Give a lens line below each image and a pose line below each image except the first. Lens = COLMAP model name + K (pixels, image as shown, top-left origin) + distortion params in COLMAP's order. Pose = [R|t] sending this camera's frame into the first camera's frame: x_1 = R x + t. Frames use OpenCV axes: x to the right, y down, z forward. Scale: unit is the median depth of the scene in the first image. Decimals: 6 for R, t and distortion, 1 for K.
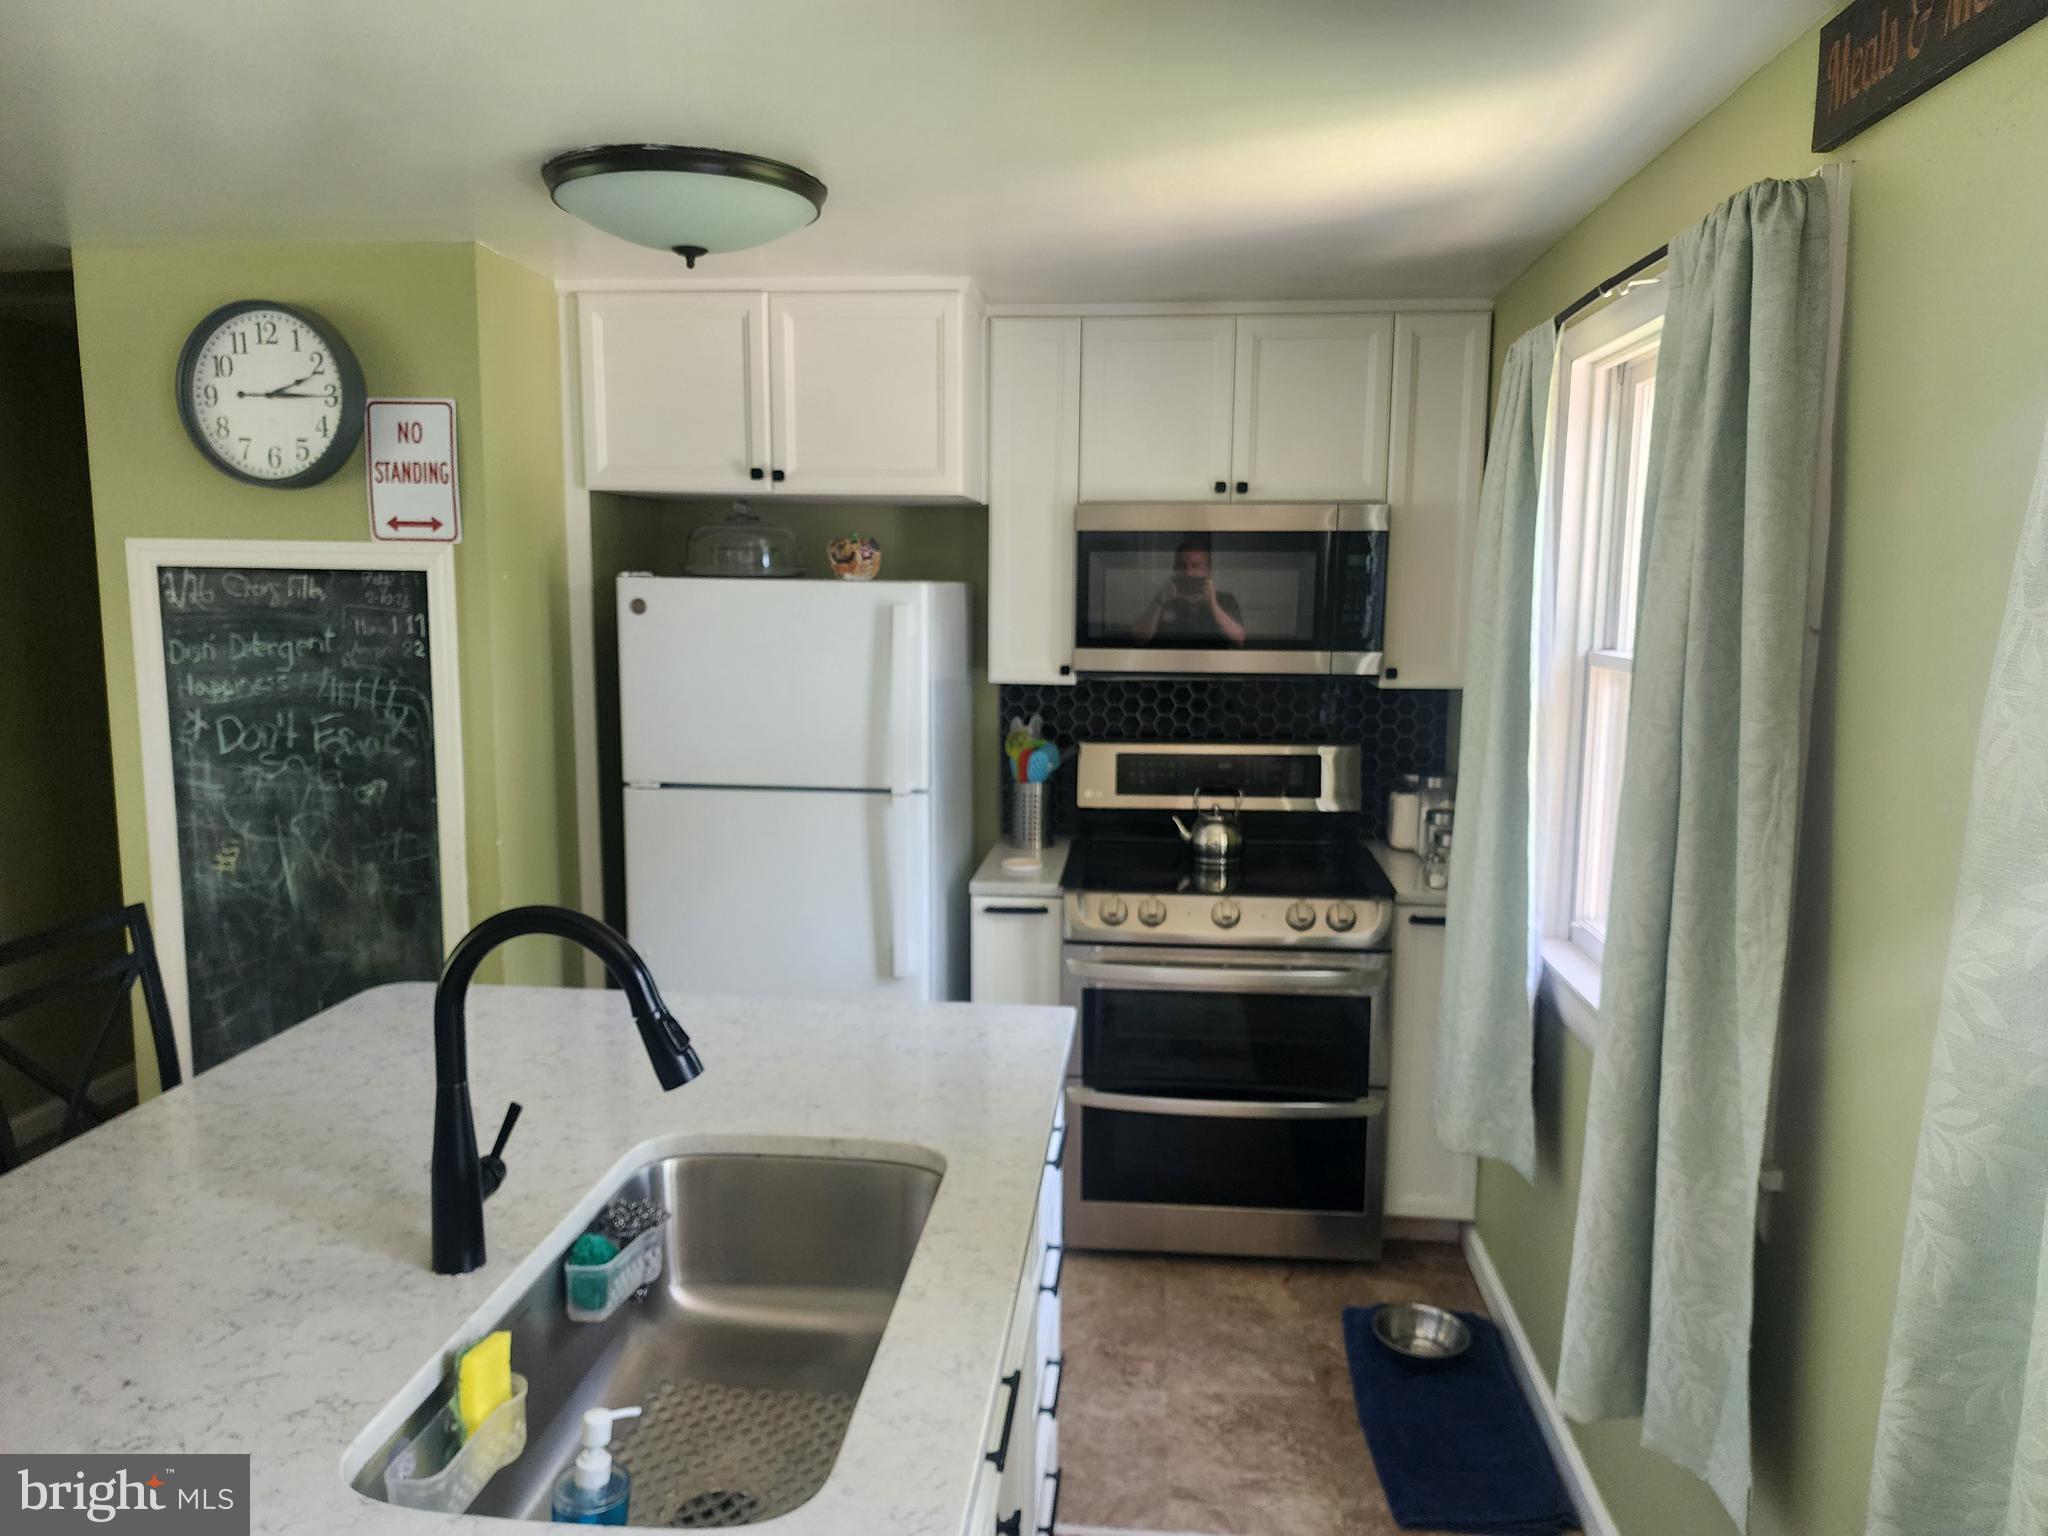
lens RADIAL K [[1396.6, 0, 1013.0], [0, 1396.6, 760.1], [0, 0, 1]] dist [0.062309, -0.052948]
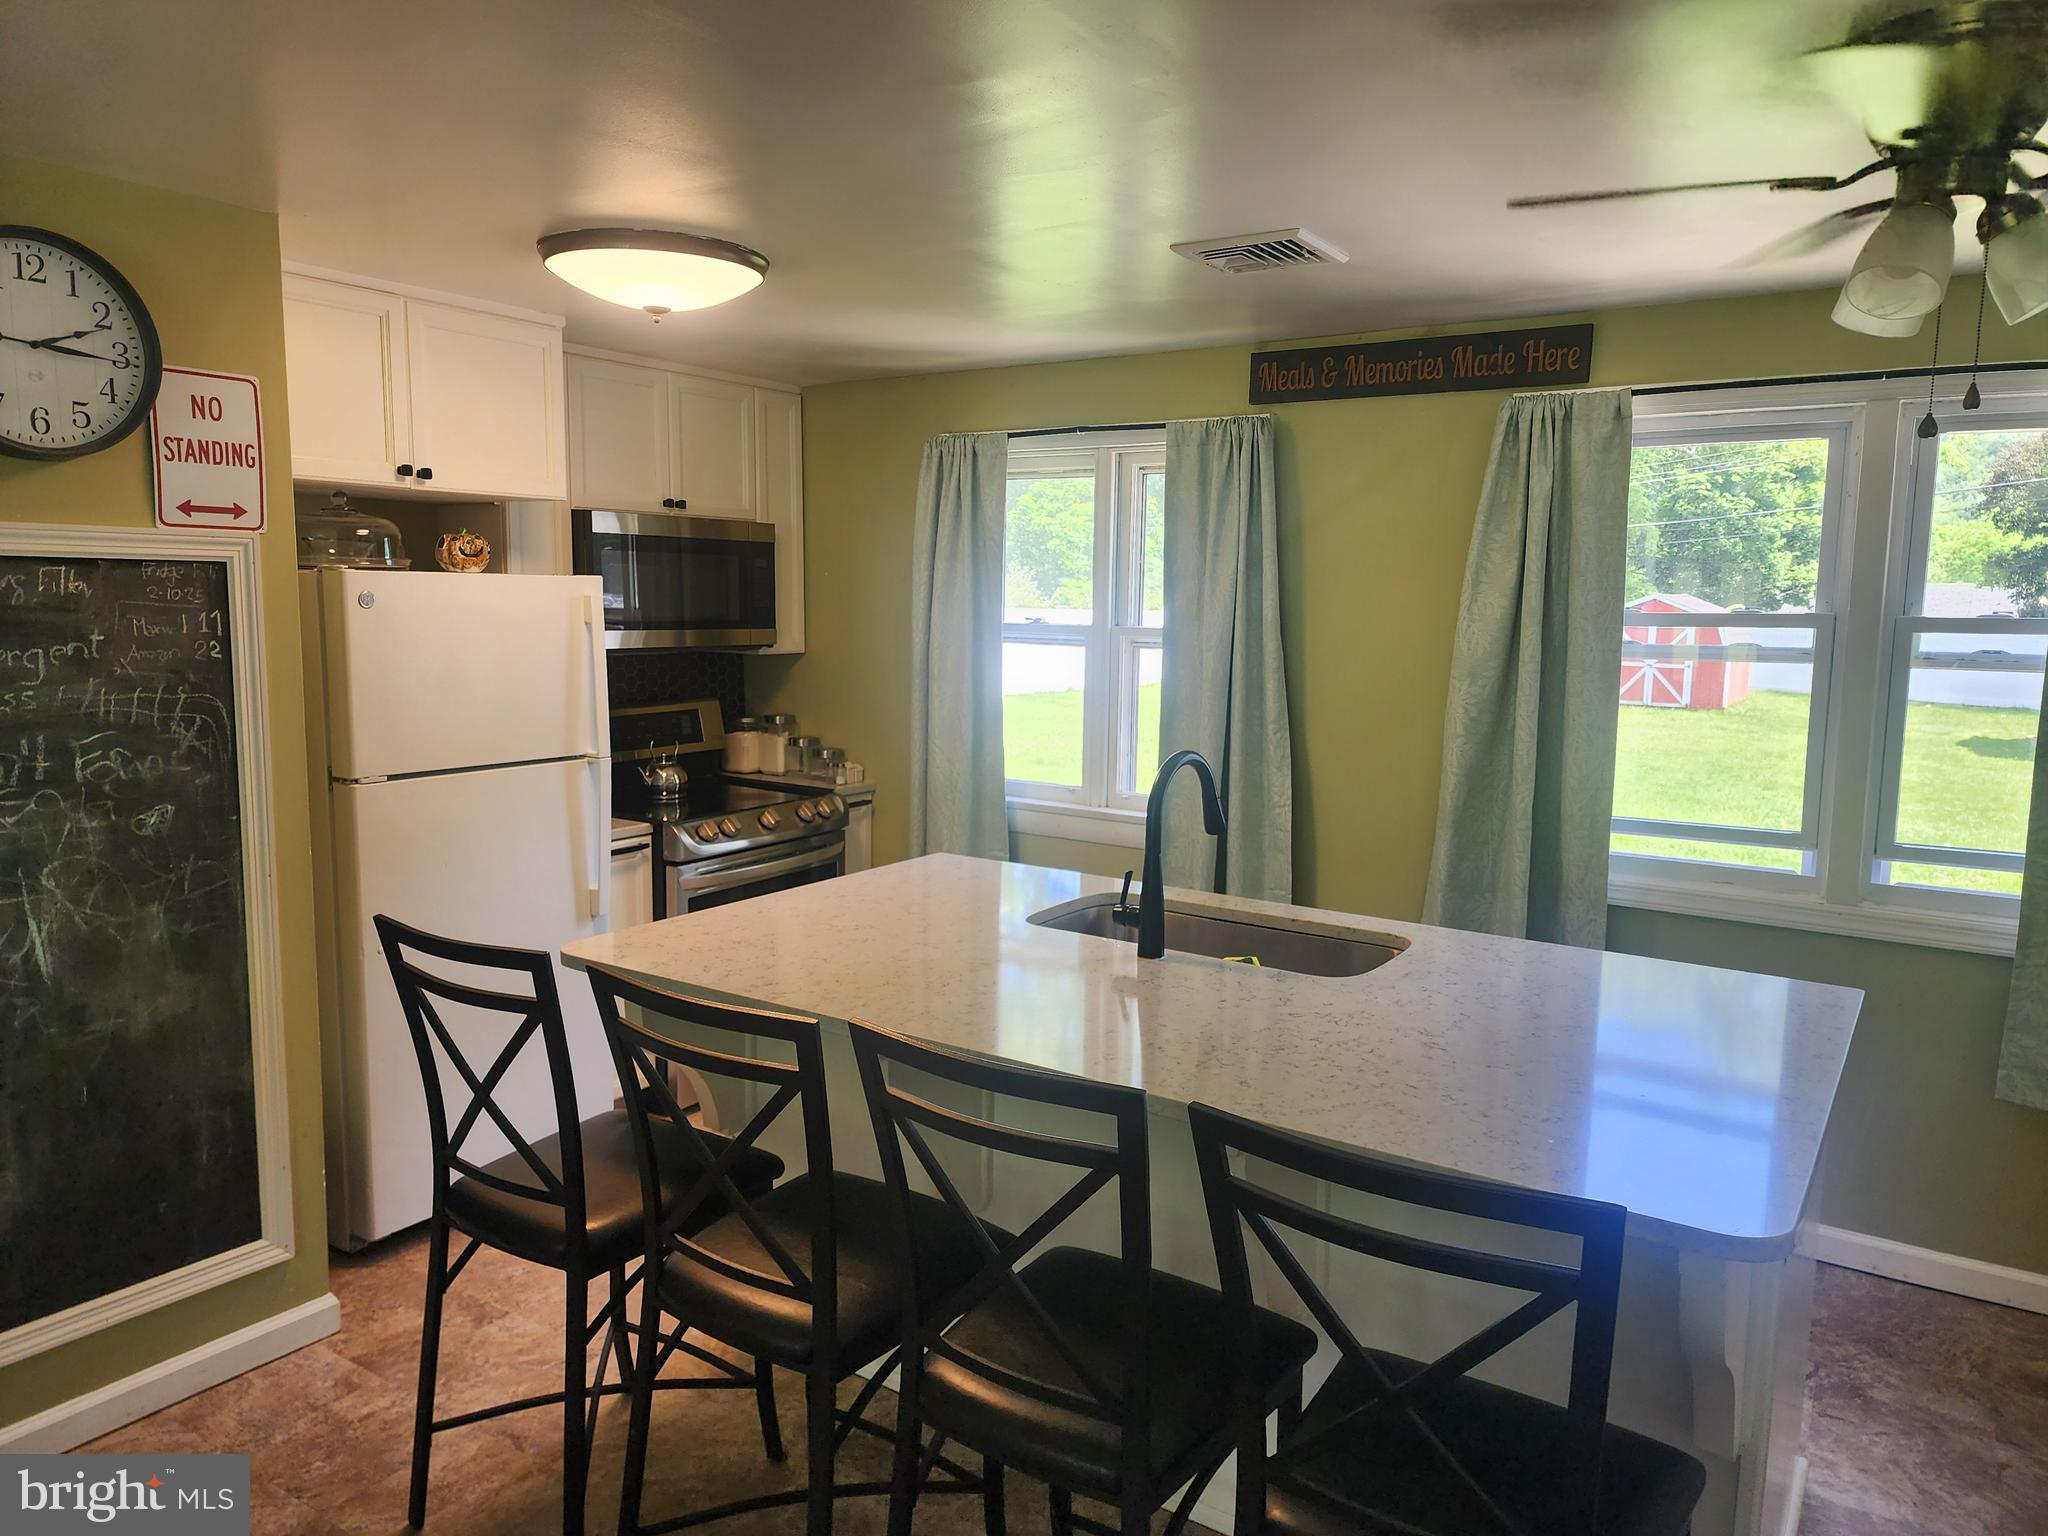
lens RADIAL K [[1394.8, 0, 1029.7], [0, 1394.8, 769.2], [0, 0, 1]] dist [0.069971, -0.073421]
pose [[0.456216, -0.115734, 0.882311, -0.968922], [0.105936, 0.991519, 0.075282, -0.016305], [-0.883541, 0.059124, 0.464607, 0.129473]]
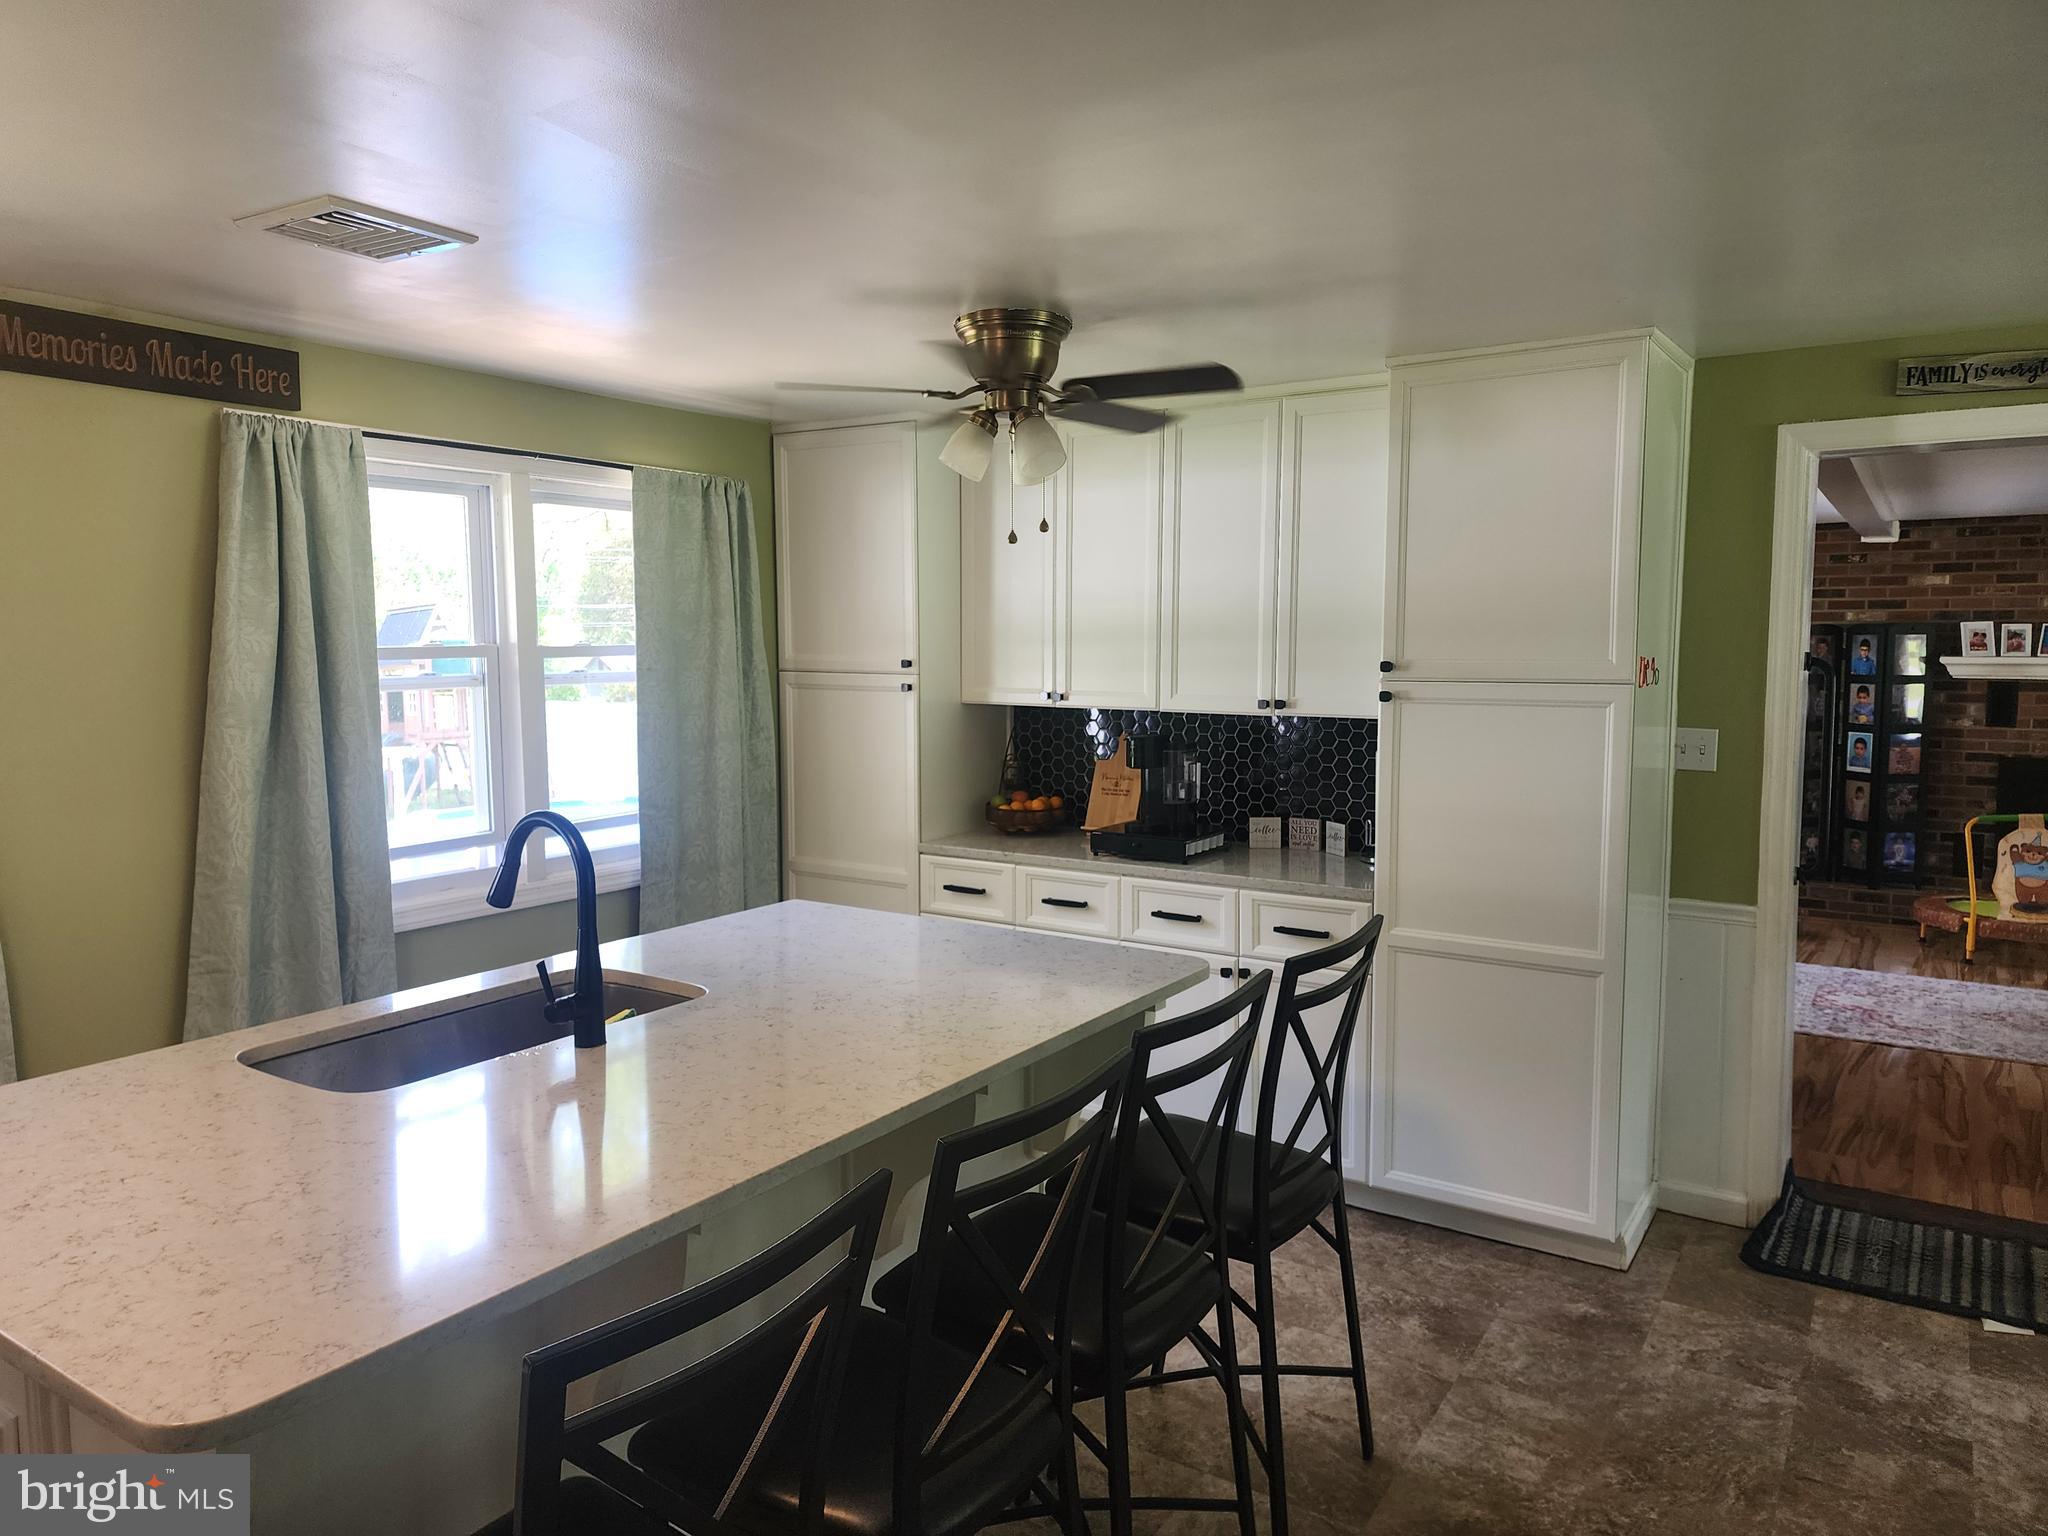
lens RADIAL K [[1396.6, 0, 1013.0], [0, 1396.6, 760.1], [0, 0, 1]] dist [0.062309, -0.052948]
pose [[-0.891284, -0.048591, 0.450833, -0.734605], [0.052445, 0.976523, 0.208932, -0.126894], [-0.450402, 0.209862, -0.867811, 0.992233]]
